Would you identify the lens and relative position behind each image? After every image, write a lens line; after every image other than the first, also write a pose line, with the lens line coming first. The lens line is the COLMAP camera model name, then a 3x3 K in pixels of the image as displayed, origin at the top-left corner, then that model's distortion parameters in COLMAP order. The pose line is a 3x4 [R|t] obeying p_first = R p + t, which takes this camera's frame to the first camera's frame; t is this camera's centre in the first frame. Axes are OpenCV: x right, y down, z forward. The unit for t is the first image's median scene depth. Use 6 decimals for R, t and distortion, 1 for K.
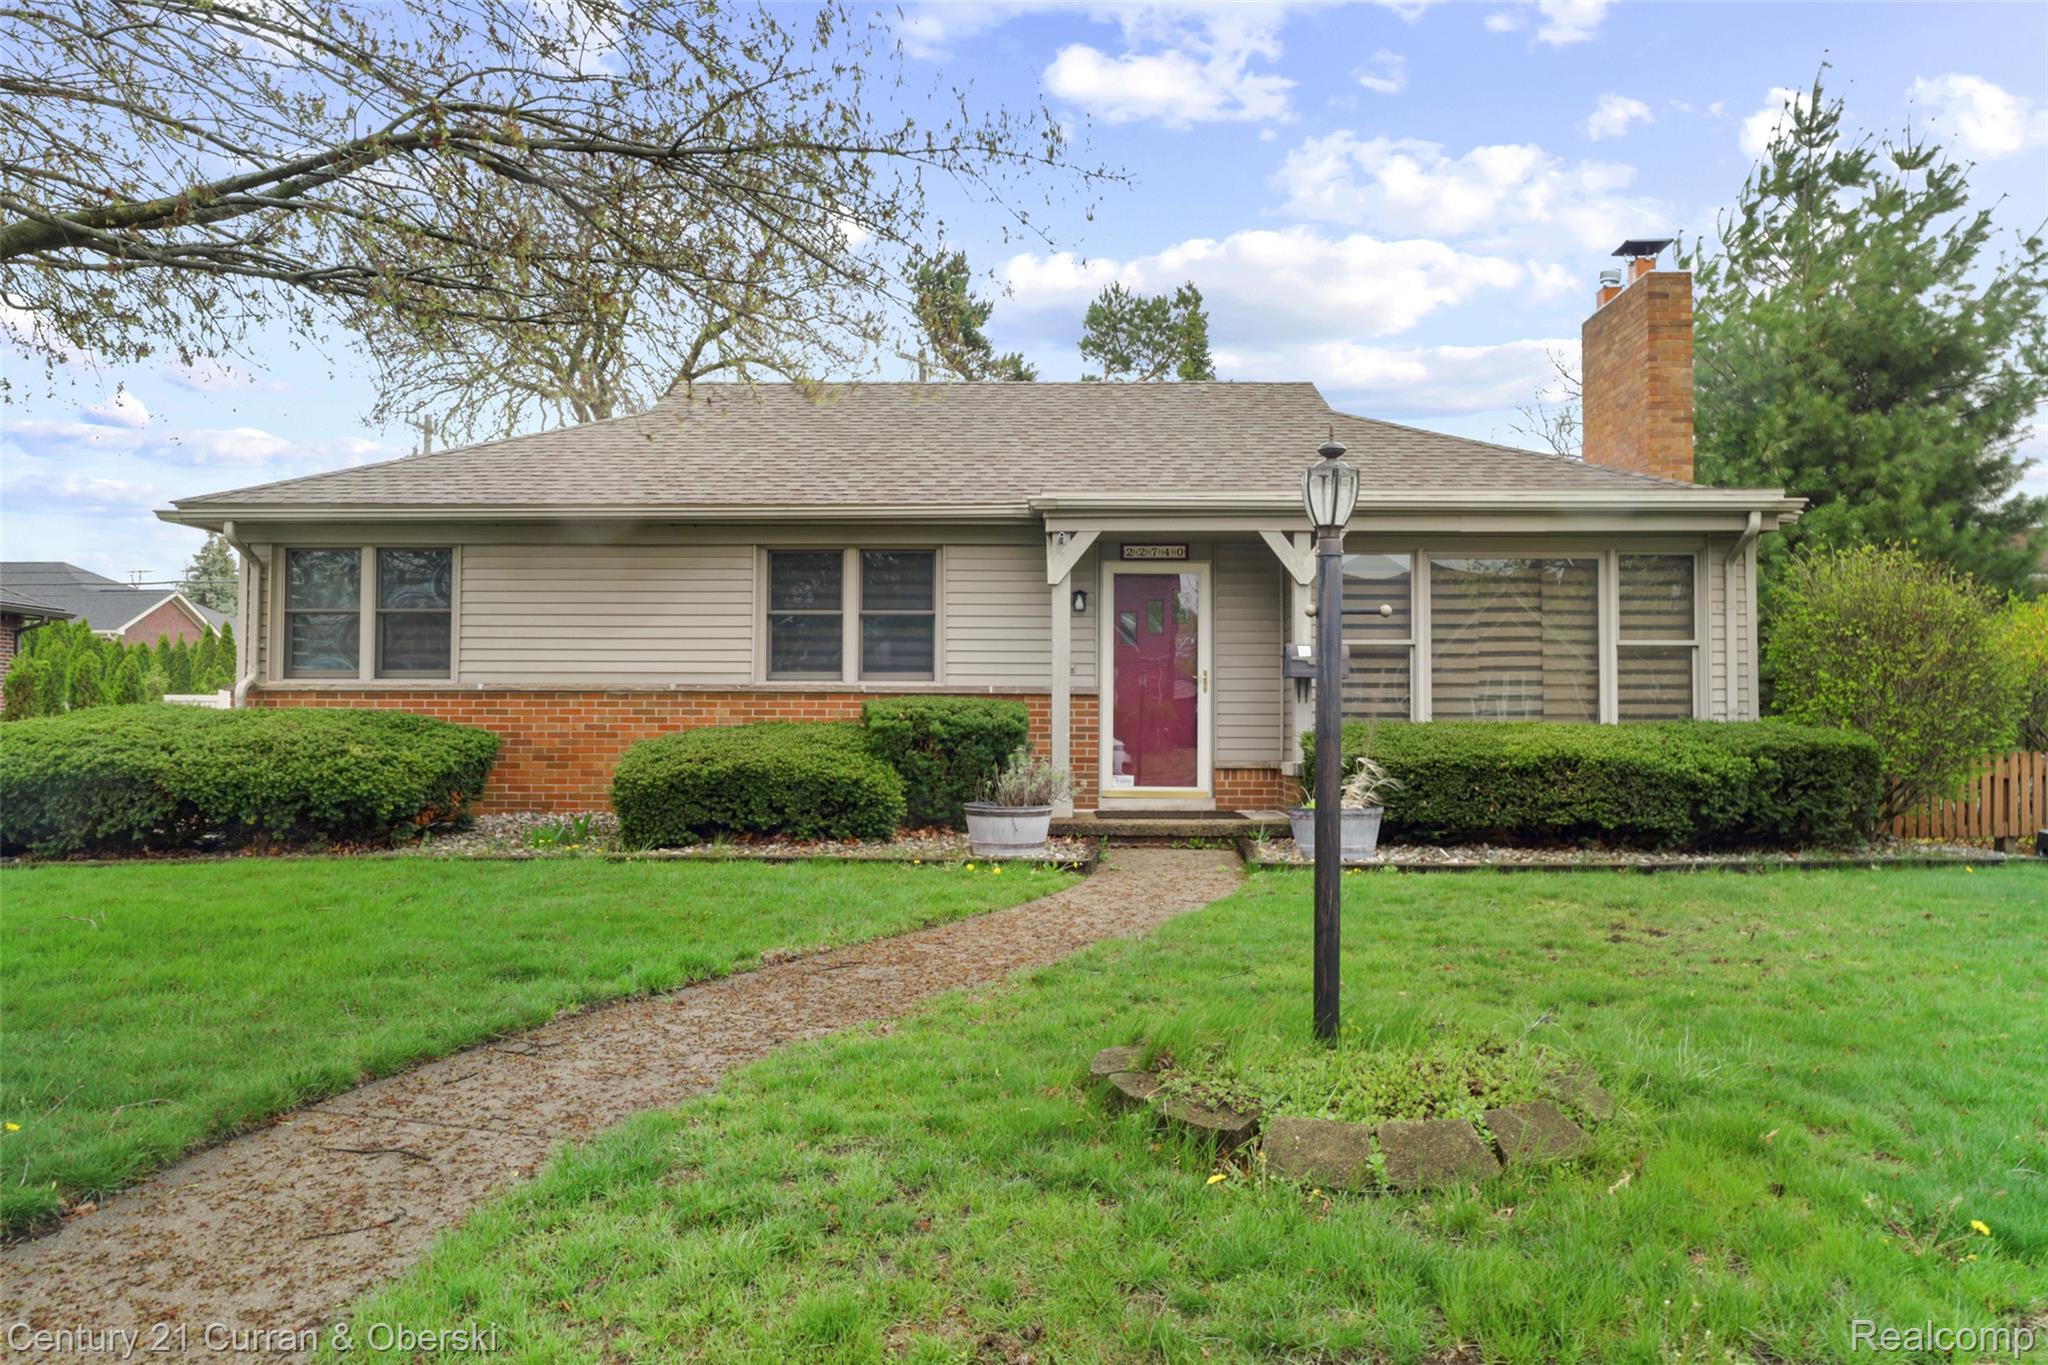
lens RADIAL K [[1455.3, 0, 1024.0], [0, 1455.3, 682.5], [0, 0, 1]] dist [0.000652, 0.000656]
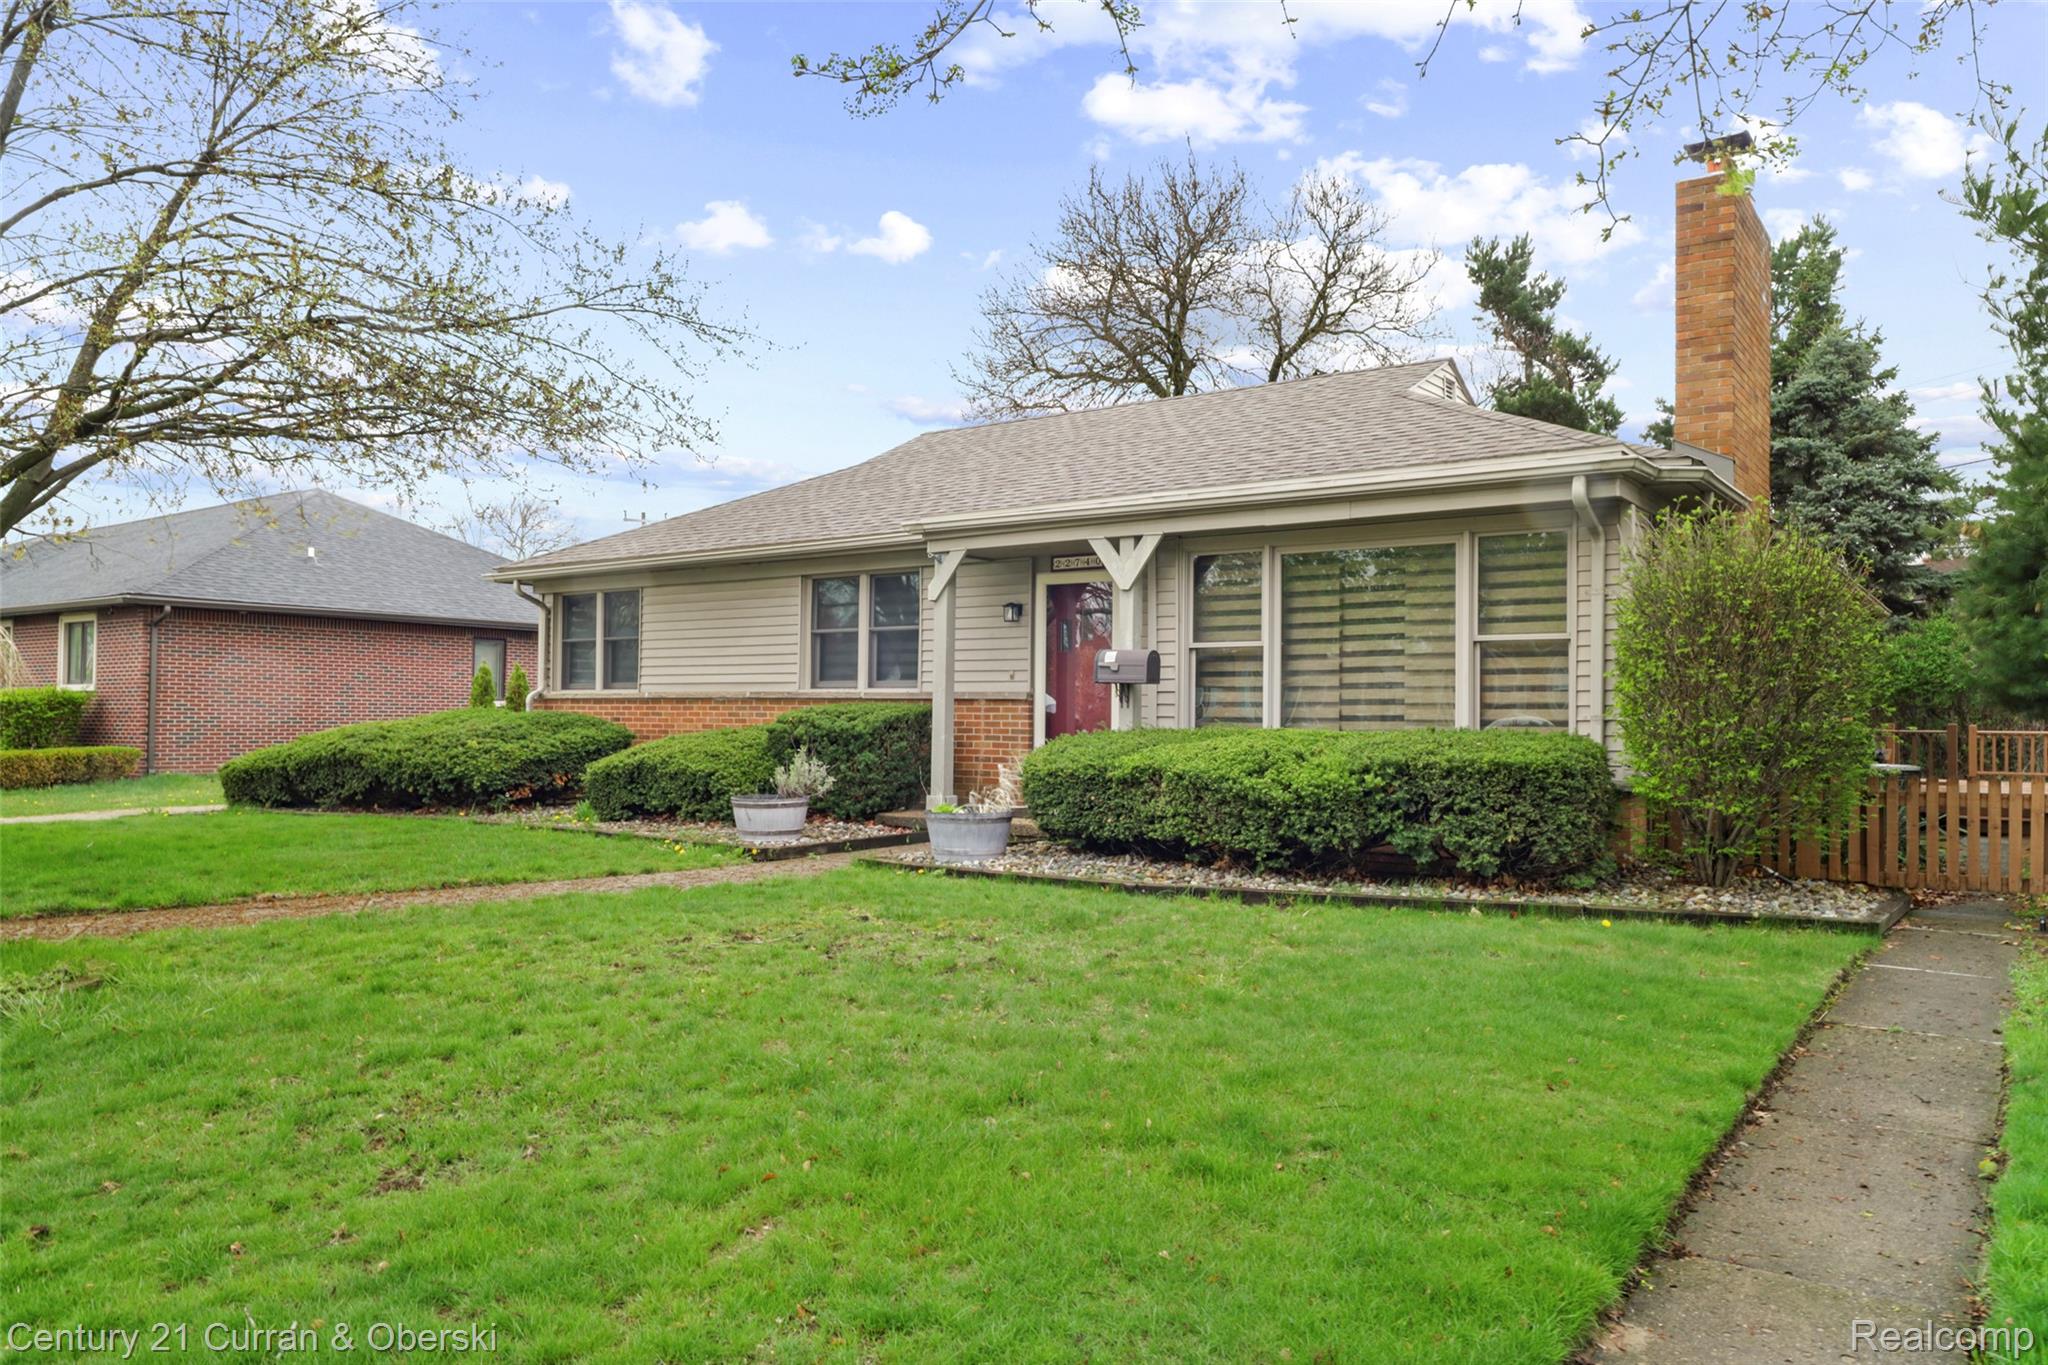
lens RADIAL K [[1359.6, 0, 1024.0], [0, 1359.6, 682.5], [0, 0, 1]] dist [0.005924, 0.000871]
pose [[0.834516, -0.011197, -0.550869, 0.592361], [0.013671, 0.999906, 0.000386, -0.004381], [0.550813, -0.007853, 0.834591, 0.162494]]
